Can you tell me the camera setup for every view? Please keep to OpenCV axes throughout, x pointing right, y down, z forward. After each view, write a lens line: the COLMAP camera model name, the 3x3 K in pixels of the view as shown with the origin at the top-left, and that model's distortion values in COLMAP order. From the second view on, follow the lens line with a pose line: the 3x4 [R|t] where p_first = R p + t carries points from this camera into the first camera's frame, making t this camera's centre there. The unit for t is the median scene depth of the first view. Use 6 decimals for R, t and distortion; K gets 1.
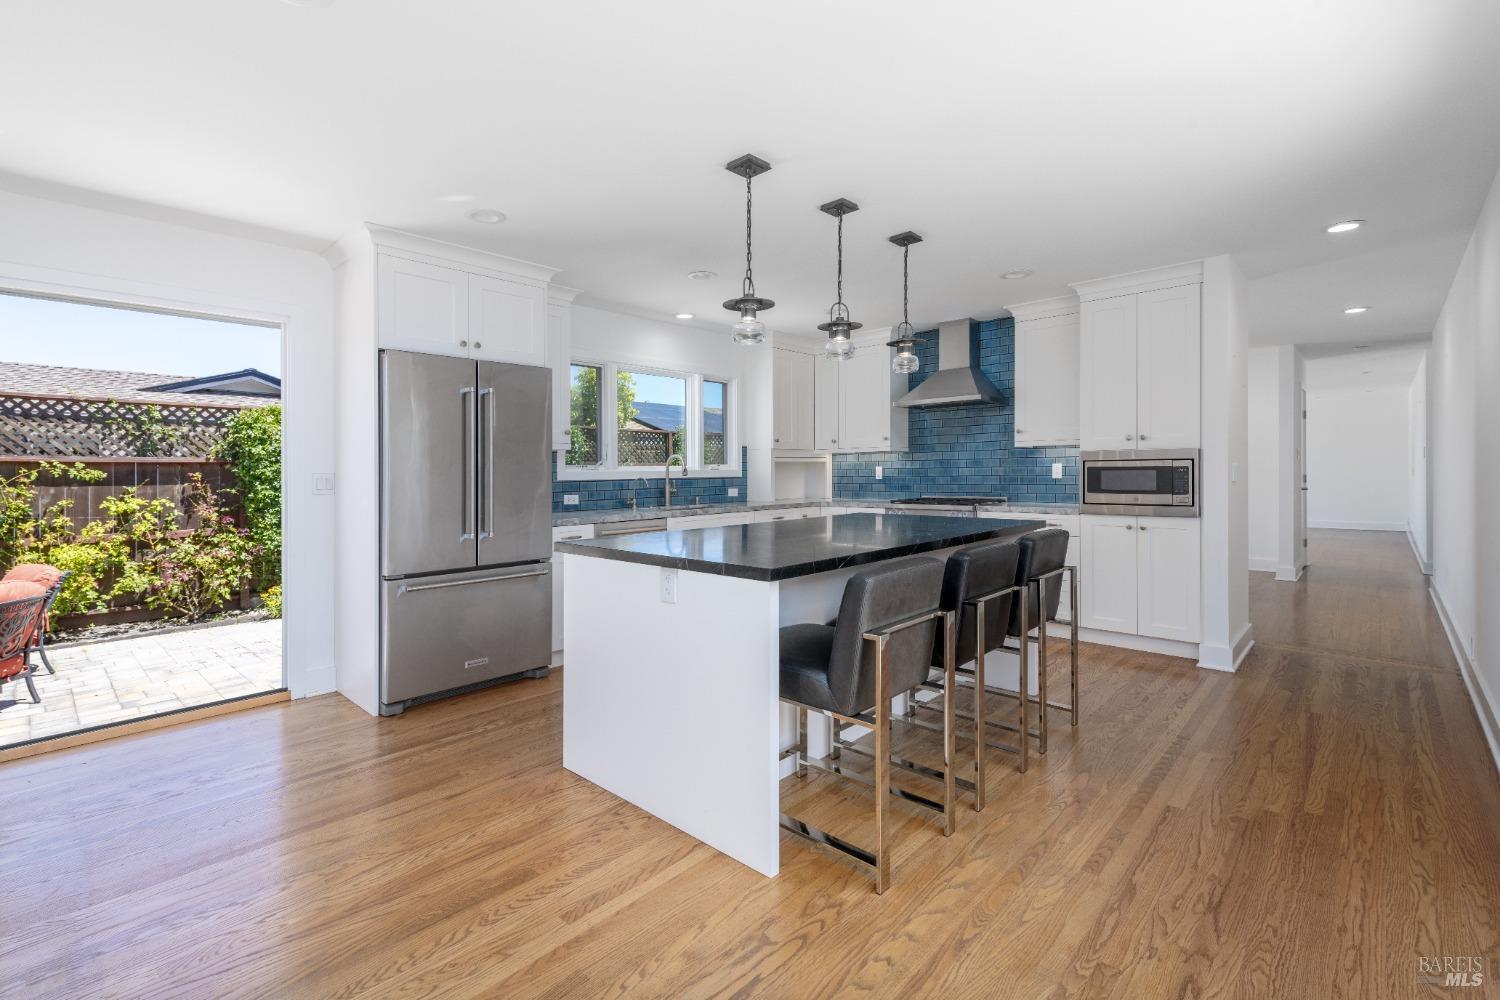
lens RADIAL K [[671.5, 0, 754.2], [0, 671.5, 469.0], [0, 0, 1]] dist [0.009544, -0.000595]
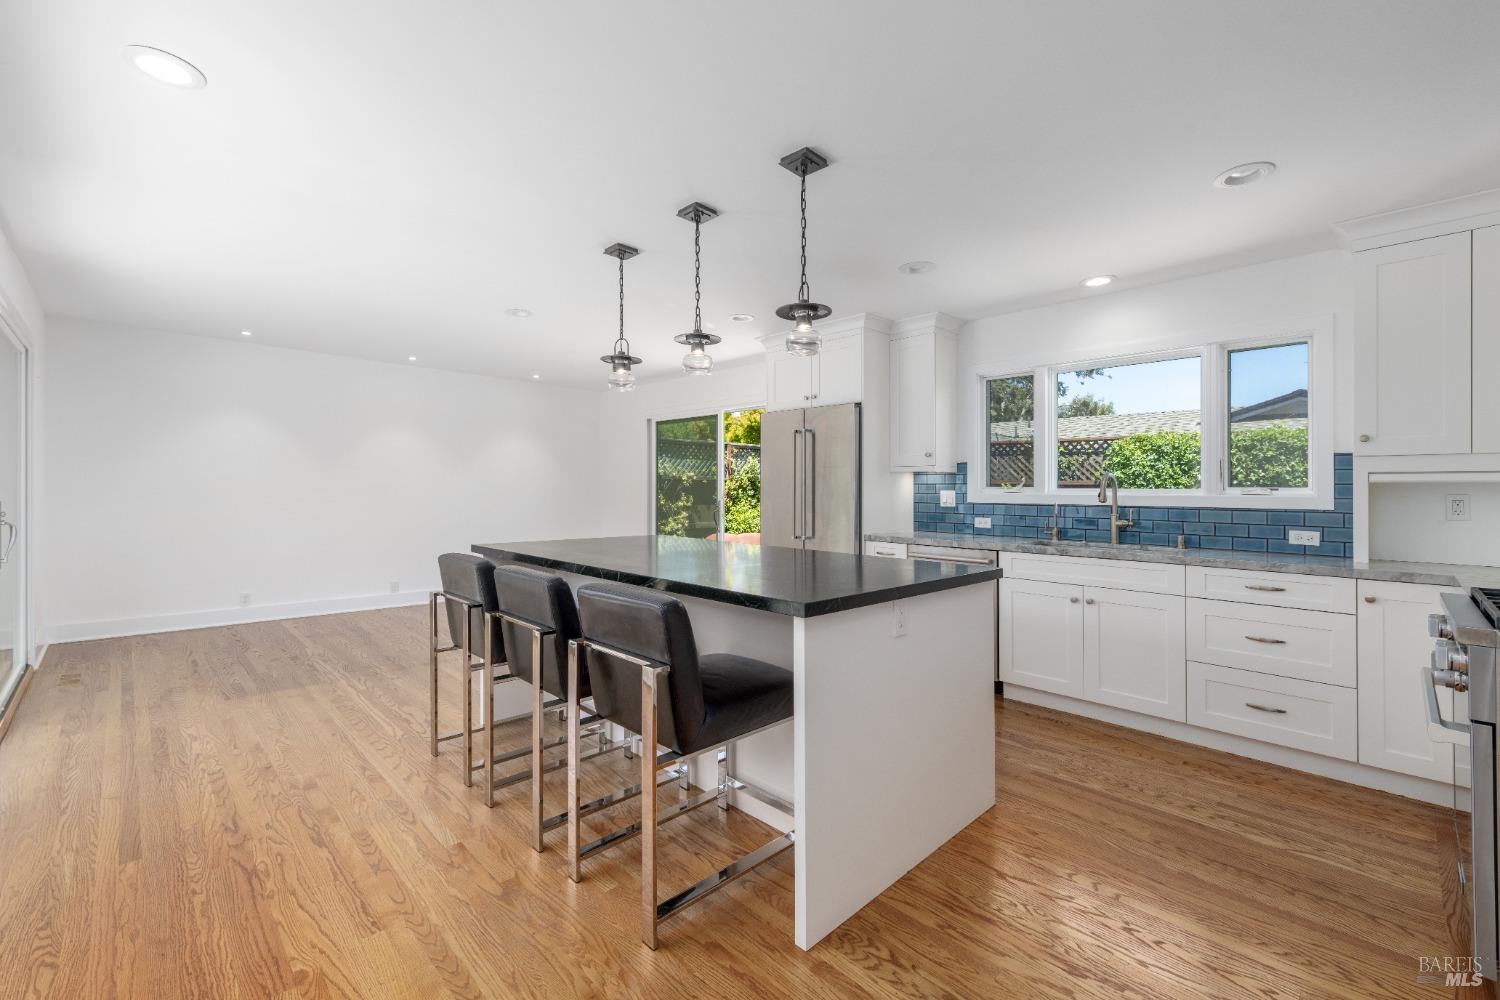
lens RADIAL K [[632.3, 0, 753.5], [0, 632.3, 499.1], [0, 0, 1]] dist [0.009560, 0.000180]
pose [[-0.045075, 0.022273, -0.998735, 0.923018], [-0.009603, 0.999696, 0.022728, -0.008835], [0.998937, 0.010615, -0.044848, 1.023834]]
